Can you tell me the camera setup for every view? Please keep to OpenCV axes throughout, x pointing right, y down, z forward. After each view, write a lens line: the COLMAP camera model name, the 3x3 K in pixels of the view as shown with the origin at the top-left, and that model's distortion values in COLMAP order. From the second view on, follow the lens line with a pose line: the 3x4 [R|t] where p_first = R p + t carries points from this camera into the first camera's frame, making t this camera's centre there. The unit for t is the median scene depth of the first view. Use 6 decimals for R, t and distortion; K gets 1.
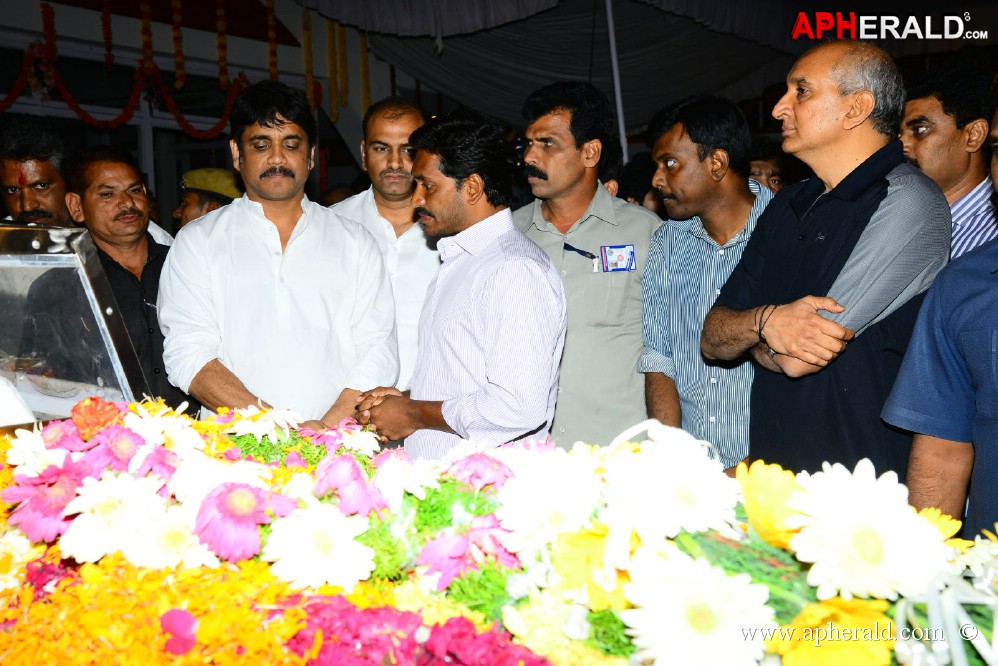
lens RADIAL K [[1315.1, 0, 493.9], [0, 1315.1, 316.4], [0, 0, 1]] dist [0.204014, 0.000000]
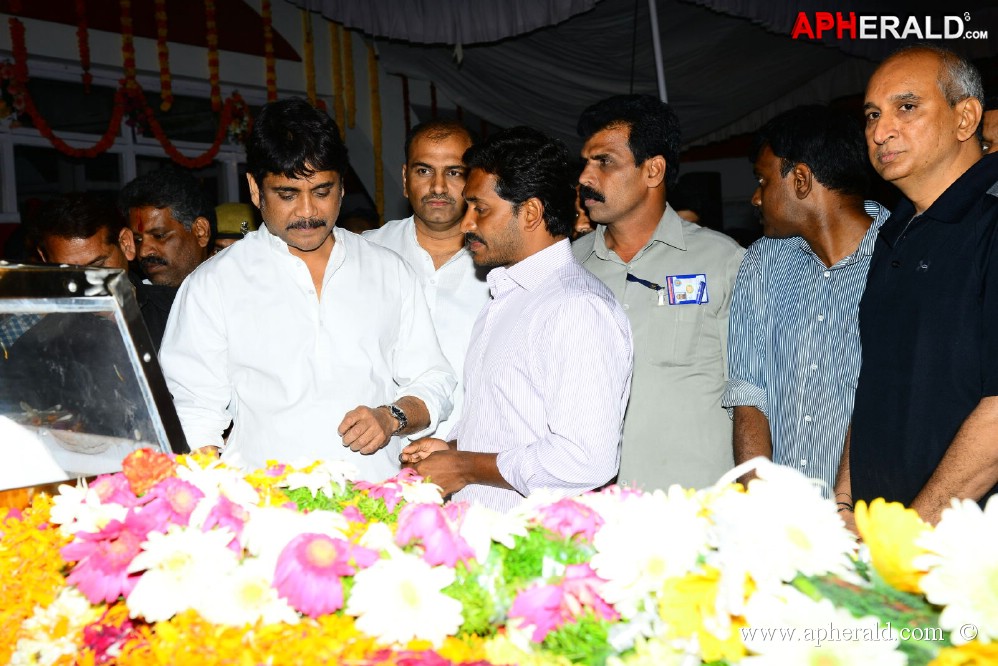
lens RADIAL K [[1545.0, 0, 483.3], [0, 1545.0, 332.7], [0, 0, 1]] dist [0.303421, 0.000000]
pose [[0.999799, -0.018445, -0.007857, -0.061613], [0.018266, 0.999587, -0.022191, 0.009361], [0.008263, 0.022043, 0.999723, -0.107643]]
